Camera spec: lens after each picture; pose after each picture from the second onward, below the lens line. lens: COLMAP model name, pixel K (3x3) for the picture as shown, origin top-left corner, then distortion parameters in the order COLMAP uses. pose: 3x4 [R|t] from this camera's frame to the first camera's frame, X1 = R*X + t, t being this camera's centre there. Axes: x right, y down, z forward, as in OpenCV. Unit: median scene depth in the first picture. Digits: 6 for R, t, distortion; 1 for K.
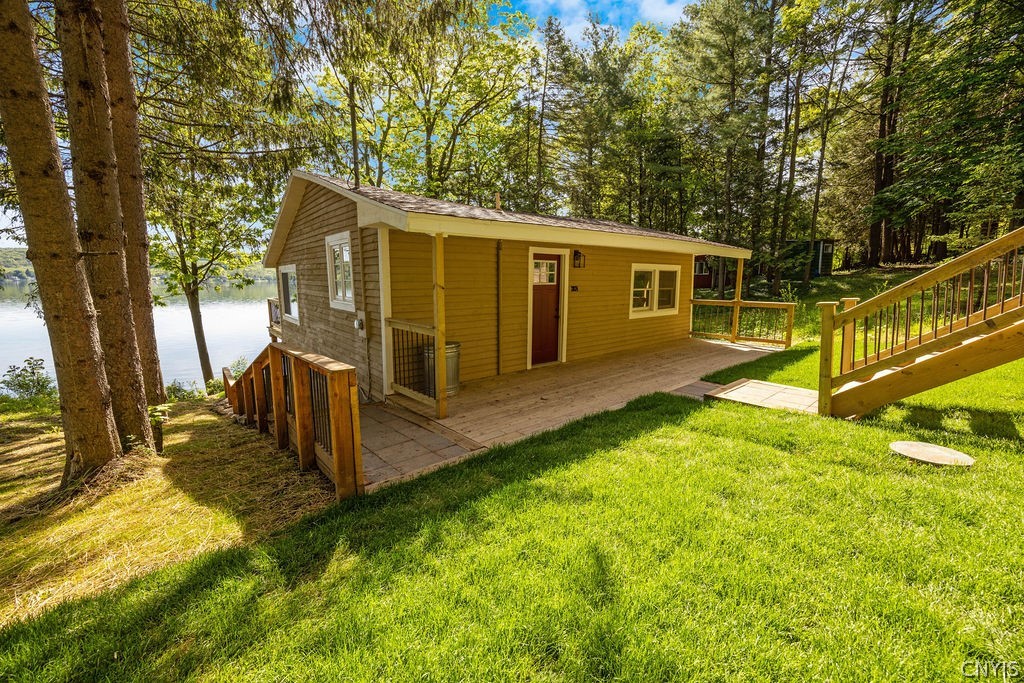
lens RADIAL K [[394.5, 0, 512.0], [0, 394.5, 341.5], [0, 0, 1]] dist [0.000397, 0.000021]
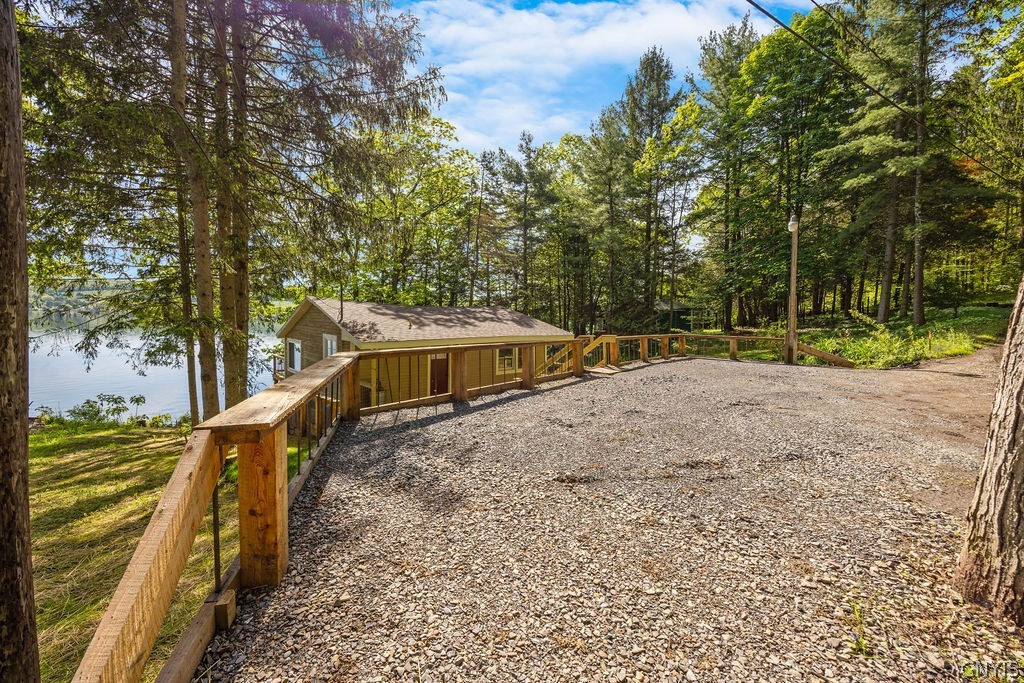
lens RADIAL K [[397.2, 0, 512.0], [0, 397.2, 341.5], [0, 0, 1]] dist [-0.000130, -0.000068]
pose [[0.998137, 0.014658, 0.059217, 0.235460], [-0.009156, 0.995705, -0.092128, -0.037129], [-0.060313, 0.091414, 0.993985, -0.688484]]
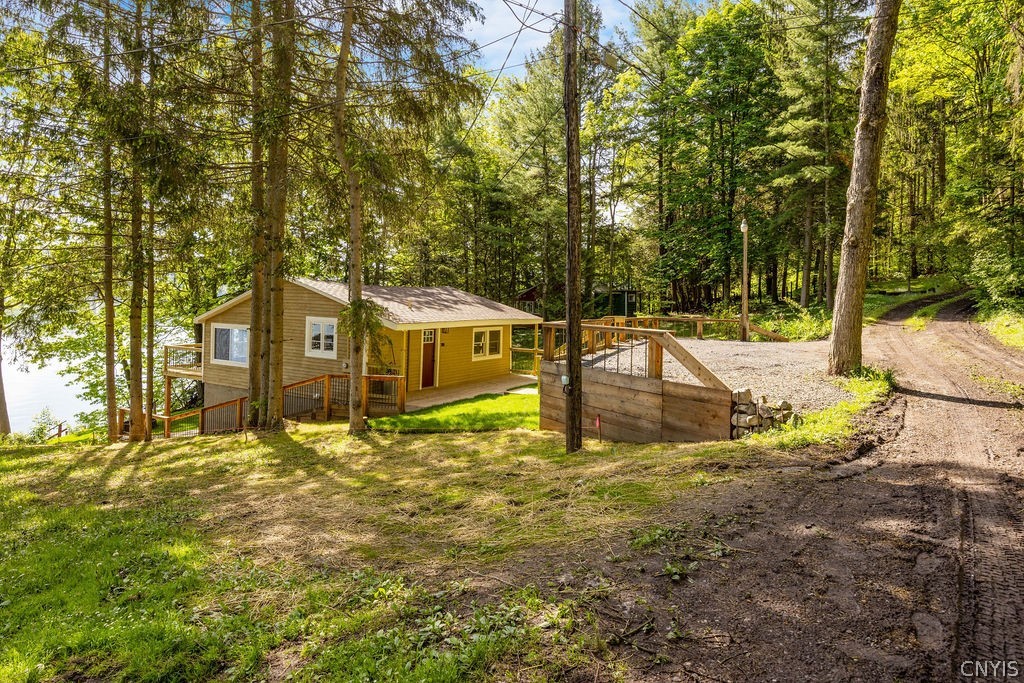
lens RADIAL K [[617.3, 0, 512.4], [0, 617.3, 315.8], [0, 0, 1]] dist [-0.000152, 0.000145]
pose [[0.932351, 0.017106, 0.361149, -0.425201], [0.029308, 0.992017, -0.122649, 0.066819], [-0.360364, 0.124937, 0.924407, -1.298256]]
